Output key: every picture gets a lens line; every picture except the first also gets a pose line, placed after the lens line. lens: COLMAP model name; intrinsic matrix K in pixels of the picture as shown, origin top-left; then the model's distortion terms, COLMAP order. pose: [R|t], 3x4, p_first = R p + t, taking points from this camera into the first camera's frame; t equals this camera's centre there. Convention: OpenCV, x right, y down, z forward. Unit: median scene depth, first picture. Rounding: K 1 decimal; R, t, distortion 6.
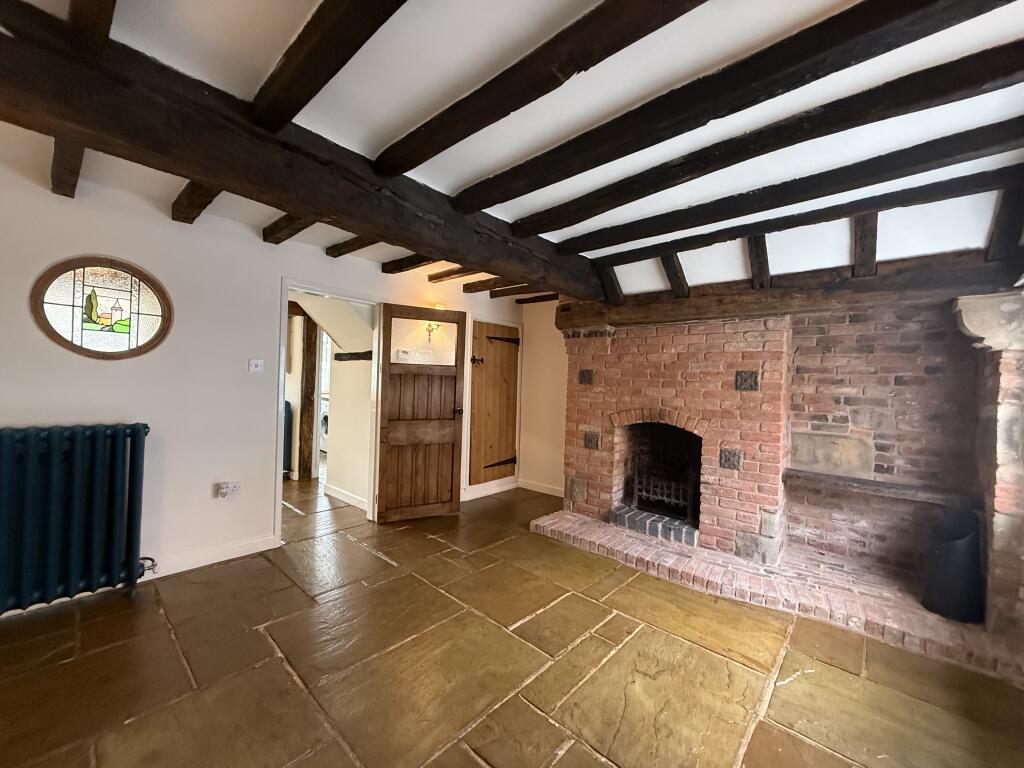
lens RADIAL K [[404.7, 0, 510.5], [0, 404.7, 382.4], [0, 0, 1]] dist [0.000785, 0.000099]
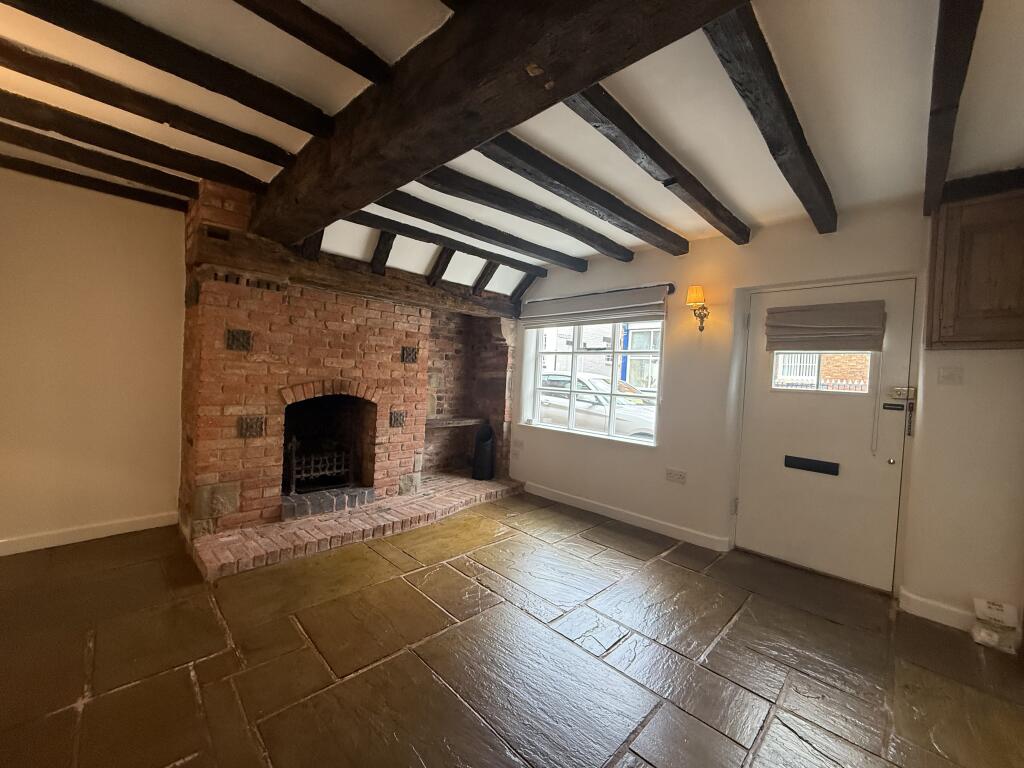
lens RADIAL K [[404.7, 0, 510.8], [0, 404.7, 383.3], [0, 0, 1]] dist [0.000785, 0.000099]
pose [[0.057671, -0.051985, 0.996981, -0.632672], [-0.050045, 0.997237, 0.054893, -0.000994], [-0.997080, -0.053060, 0.054910, 0.597001]]
